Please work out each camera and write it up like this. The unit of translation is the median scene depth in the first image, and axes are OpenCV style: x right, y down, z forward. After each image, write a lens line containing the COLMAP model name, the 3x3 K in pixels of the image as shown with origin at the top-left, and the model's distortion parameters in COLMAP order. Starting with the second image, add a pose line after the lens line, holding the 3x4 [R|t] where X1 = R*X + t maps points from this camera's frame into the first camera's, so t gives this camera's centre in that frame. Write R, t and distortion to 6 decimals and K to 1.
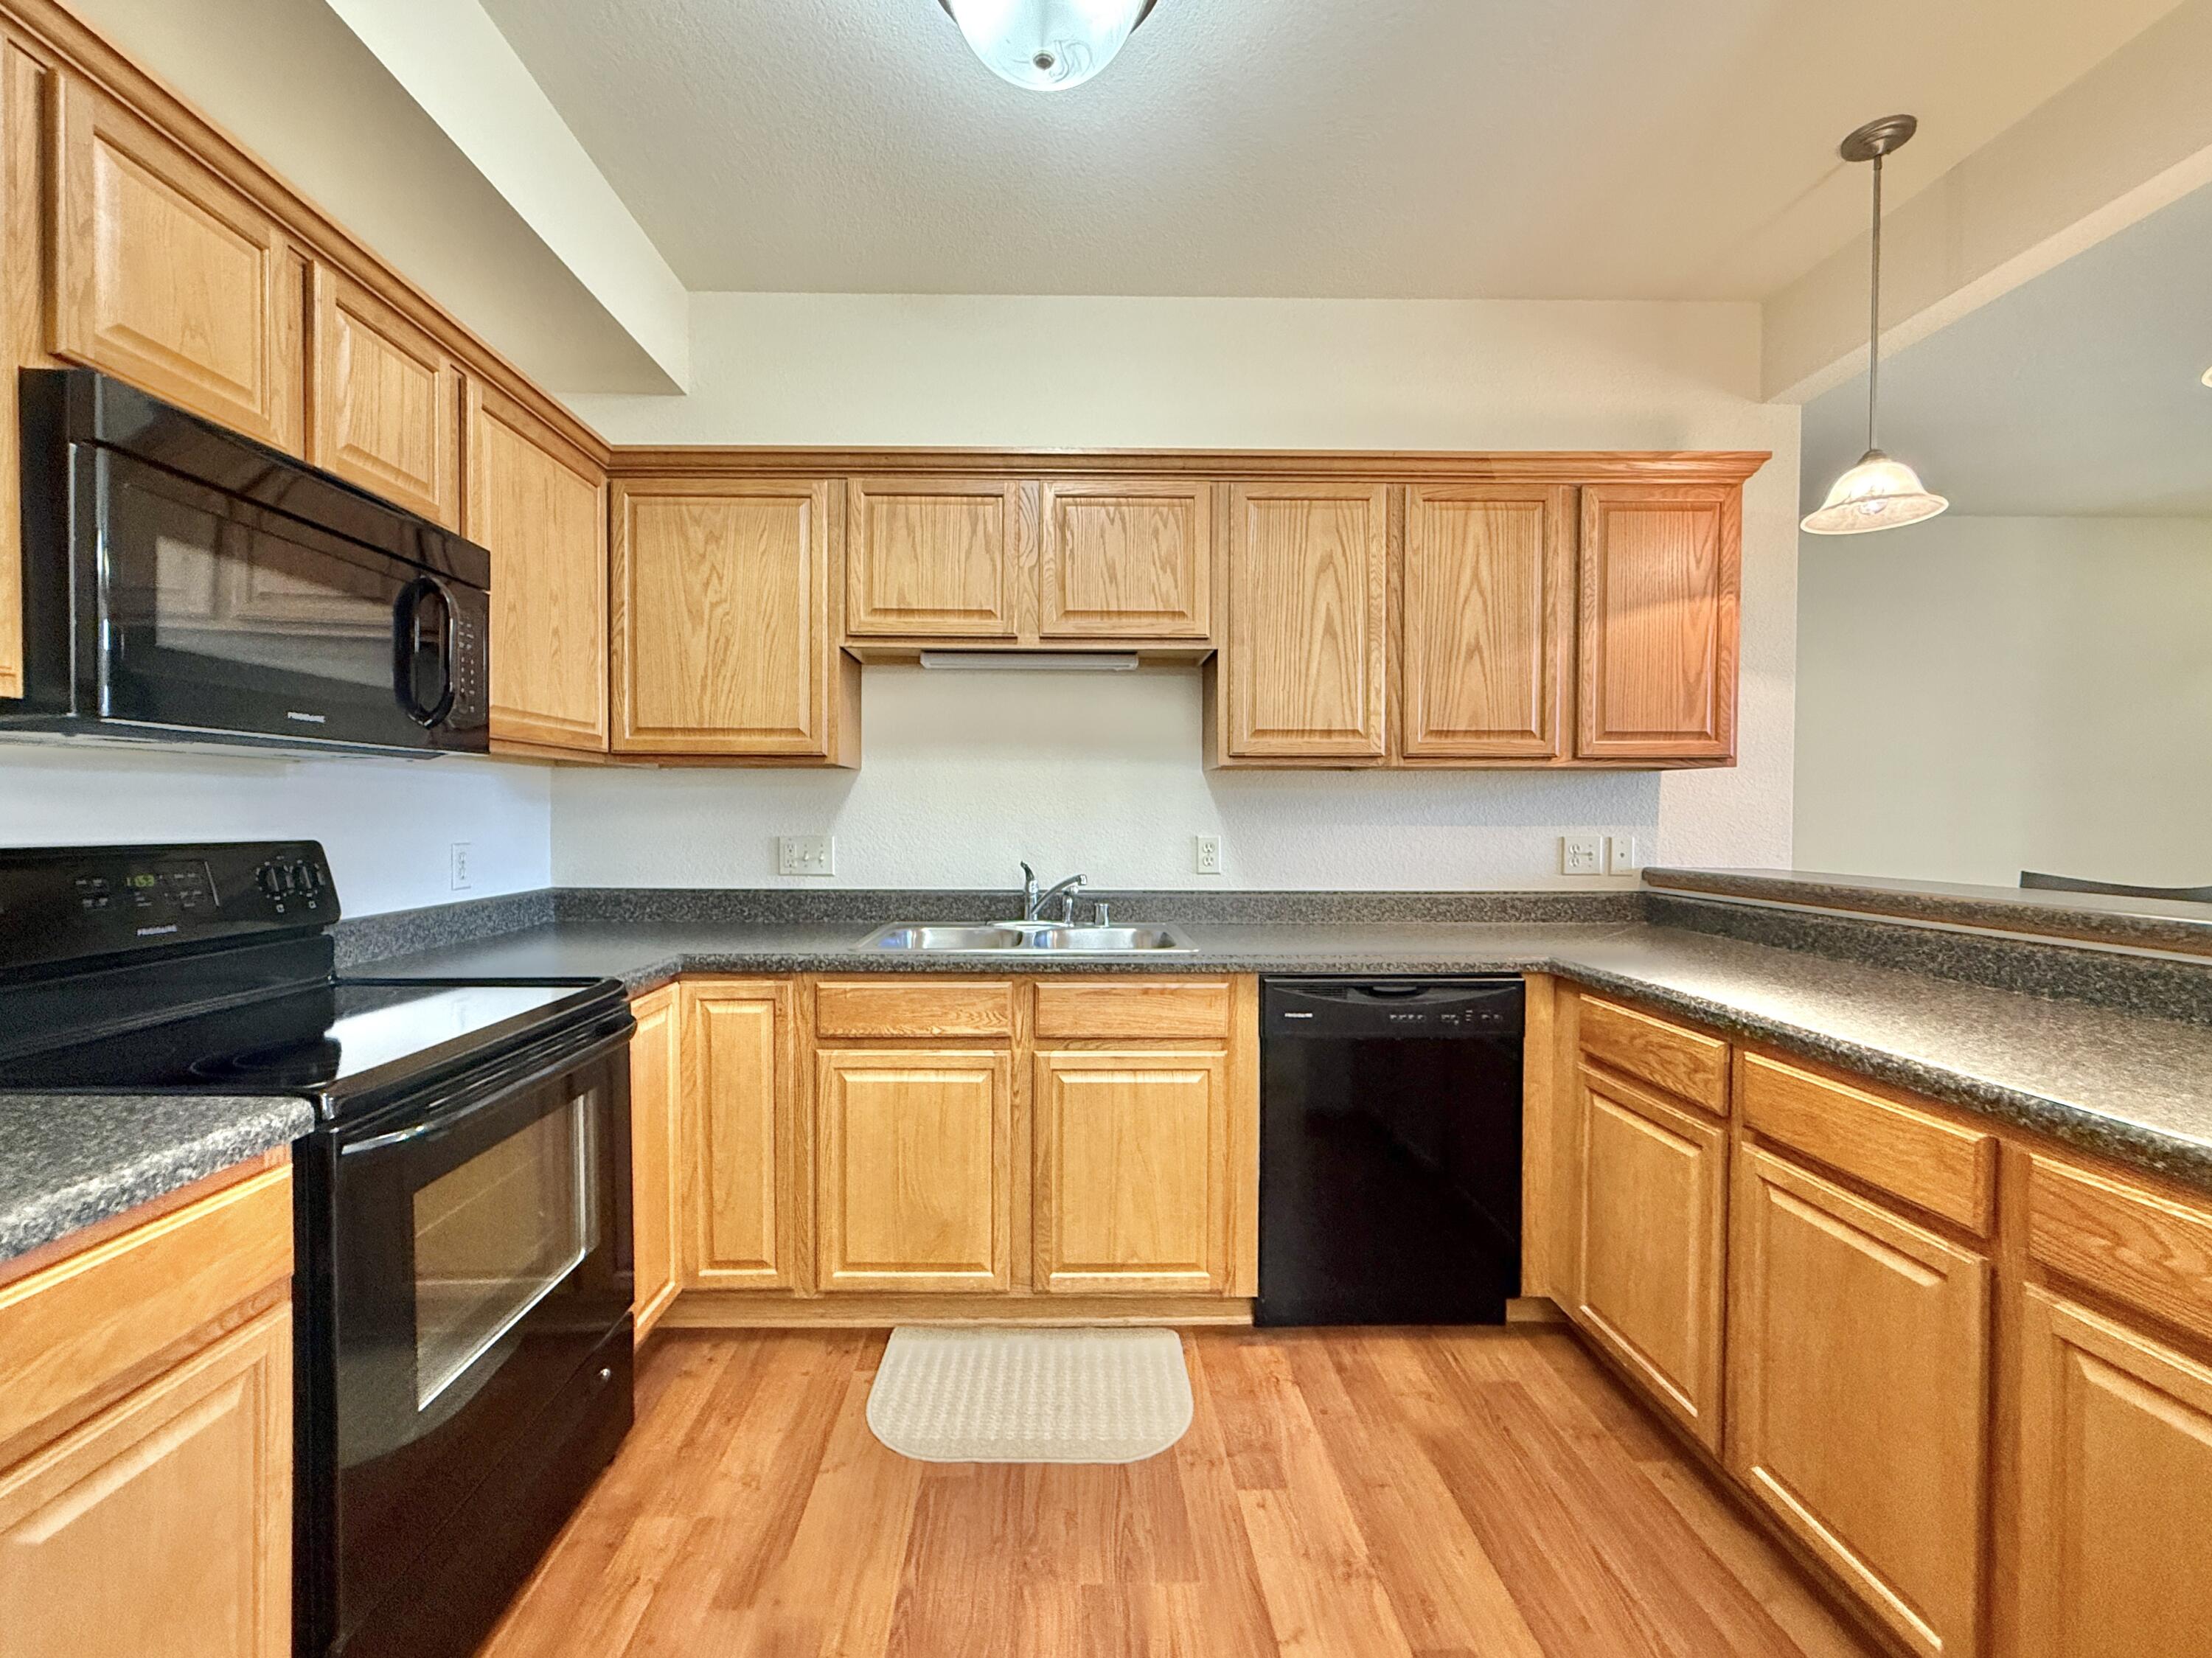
lens RADIAL K [[927.8, 0, 1071.0], [0, 927.8, 830.4], [0, 0, 1]] dist [-0.000098, 0.000140]
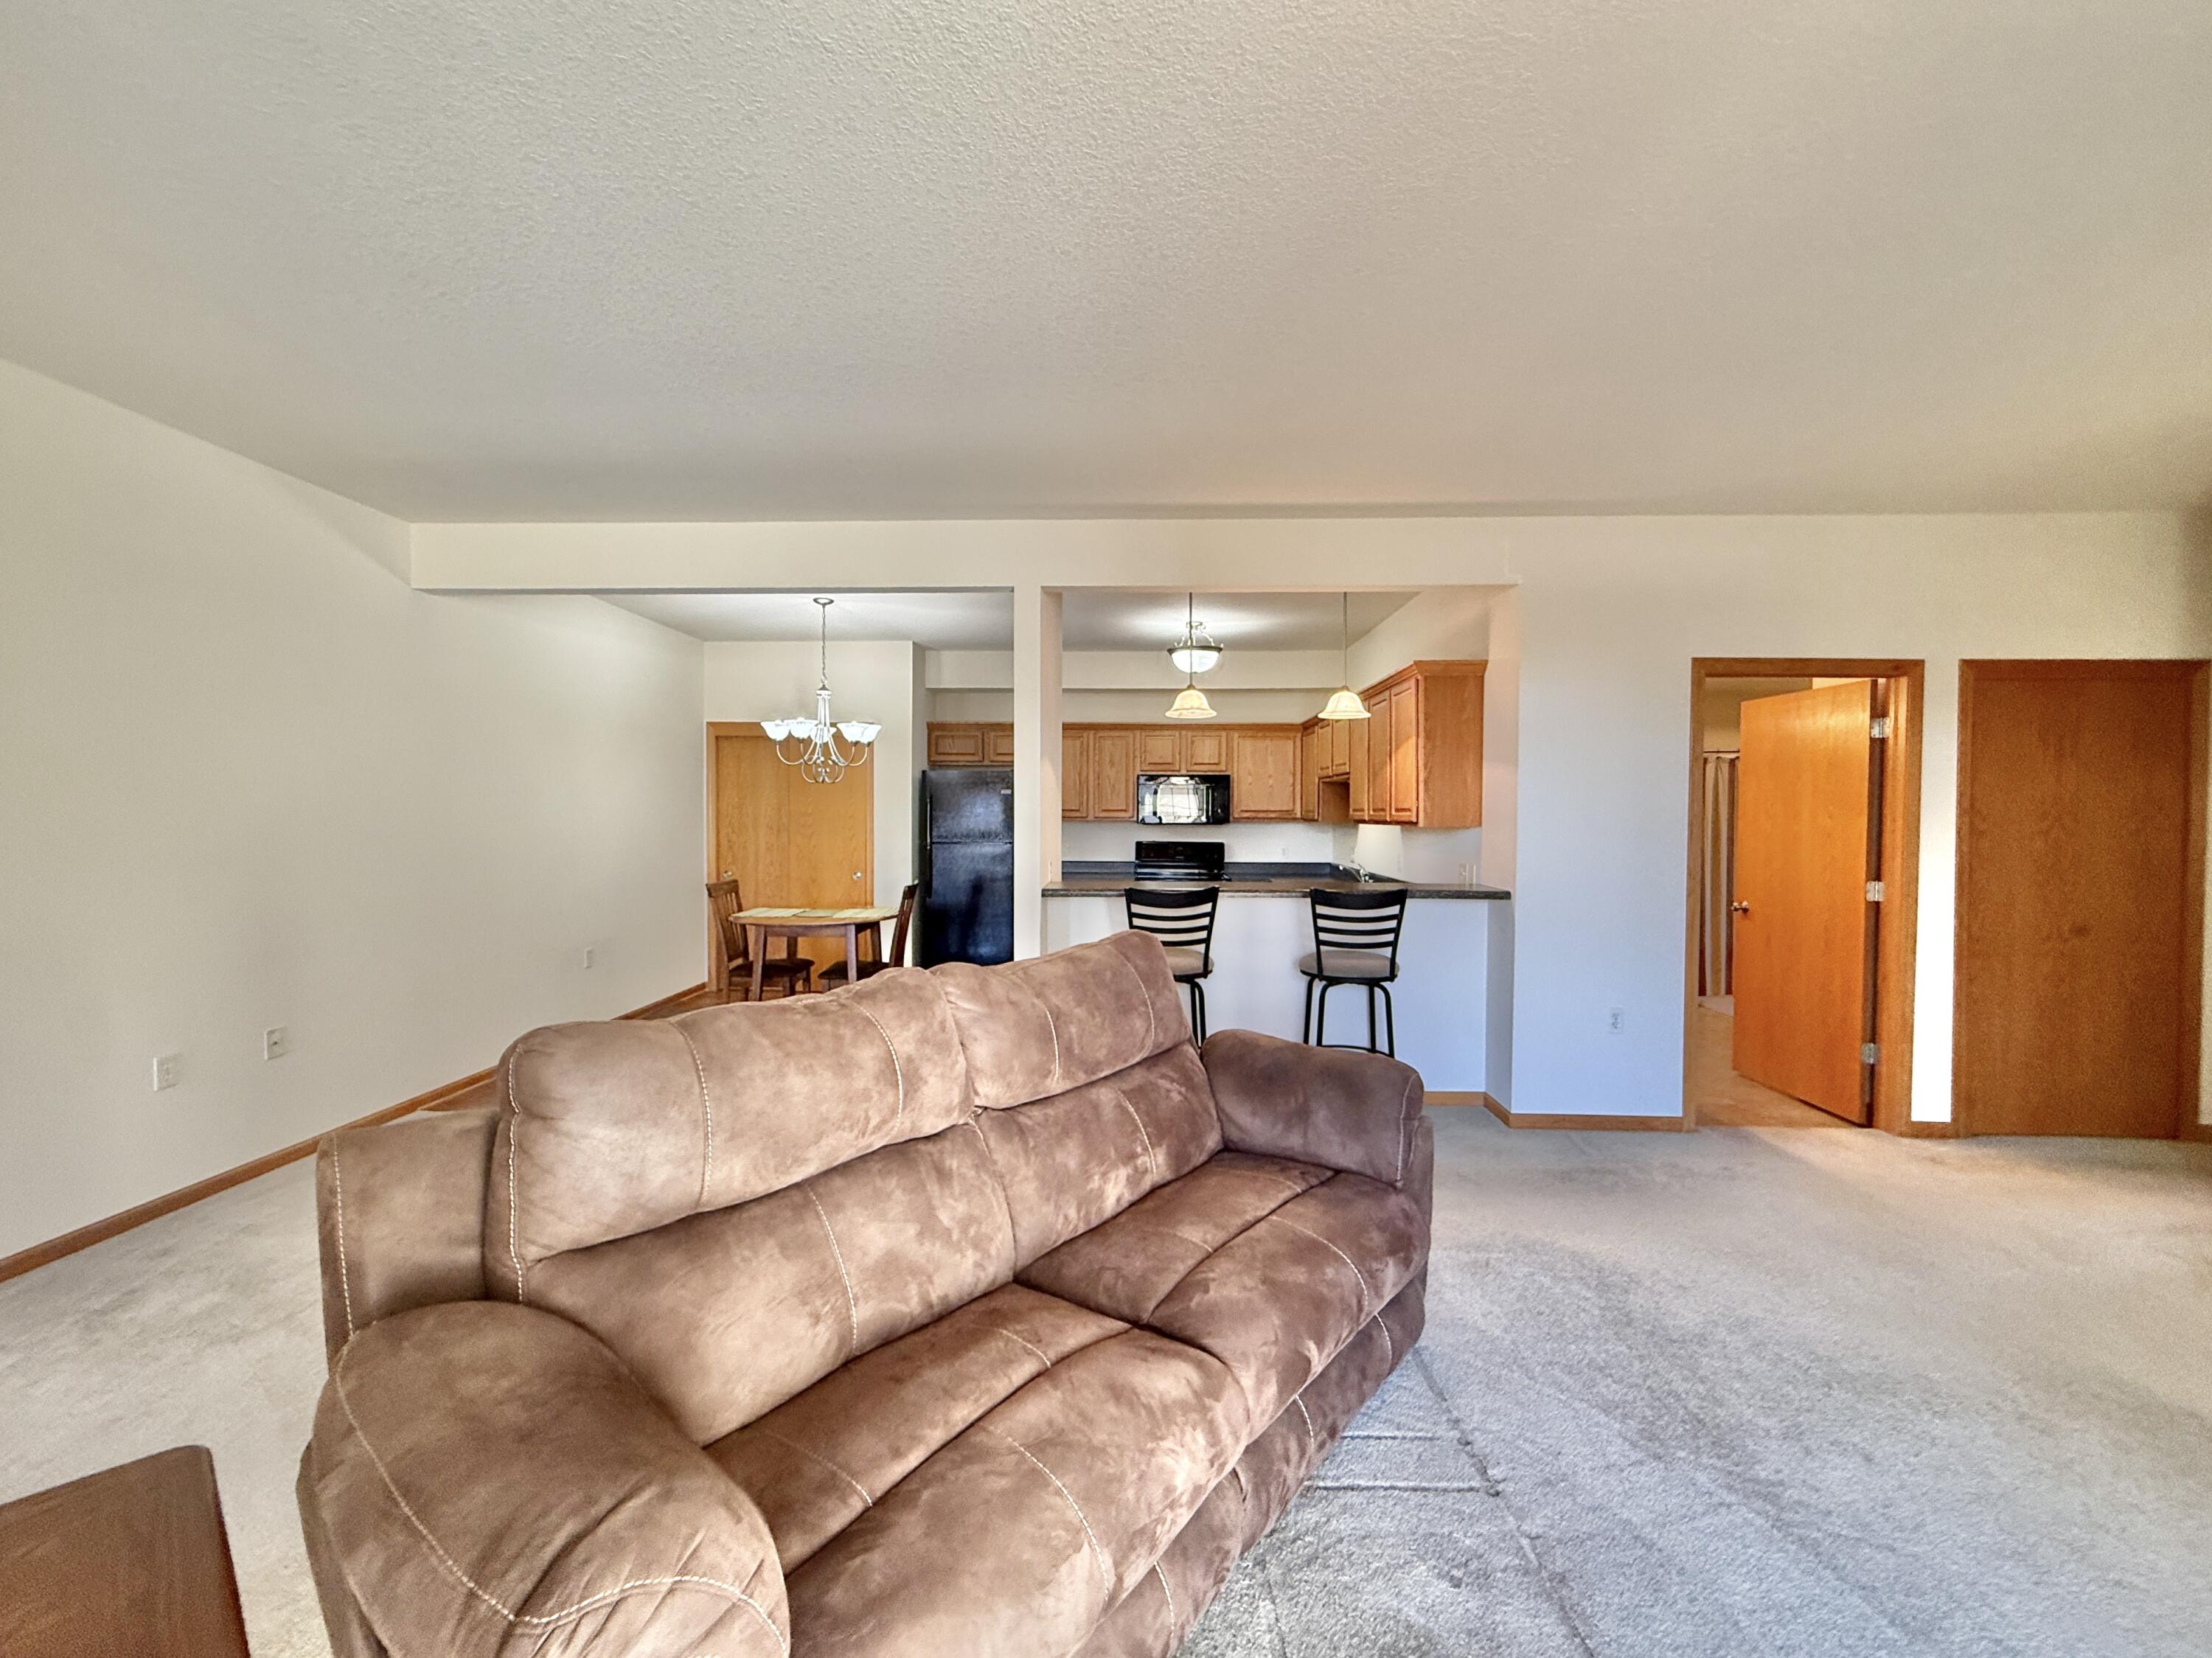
lens RADIAL K [[897.6, 0, 1103.4], [0, 897.6, 842.6], [0, 0, 1]] dist [-0.001157, 0.000096]
pose [[-0.046690, 0.027008, -0.998544, 2.623239], [-0.021895, 0.999367, 0.028054, -0.070871], [0.998669, 0.023173, -0.046069, 0.477410]]
